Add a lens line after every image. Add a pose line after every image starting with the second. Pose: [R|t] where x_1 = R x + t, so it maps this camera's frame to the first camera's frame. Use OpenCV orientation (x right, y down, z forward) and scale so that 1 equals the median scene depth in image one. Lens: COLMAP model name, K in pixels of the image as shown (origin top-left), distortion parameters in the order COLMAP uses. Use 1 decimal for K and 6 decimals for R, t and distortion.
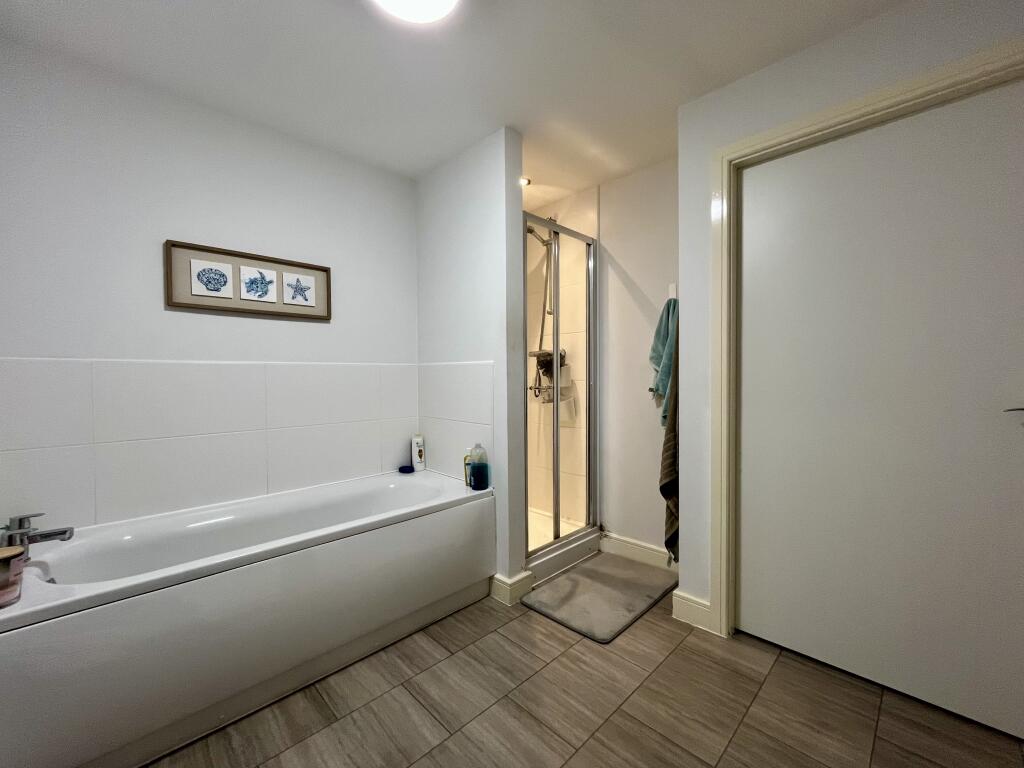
lens RADIAL K [[418.9, 0, 508.9], [0, 418.9, 387.0], [0, 0, 1]] dist [-0.003045, 0.000165]
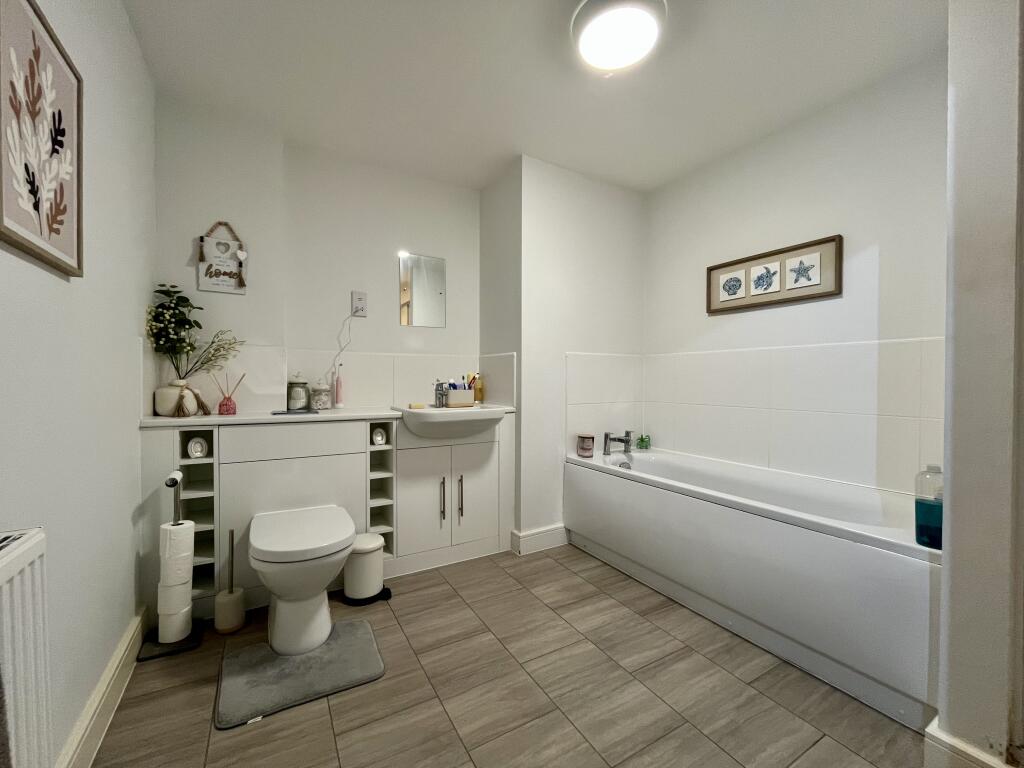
lens RADIAL K [[418.9, 0, 507.6], [0, 418.9, 380.8], [0, 0, 1]] dist [-0.003045, 0.000165]
pose [[-0.246167, 0.015676, -0.969101, 0.676888], [-0.022024, 0.999521, 0.021762, 0.019935], [0.968977, 0.026701, -0.245703, 0.622505]]
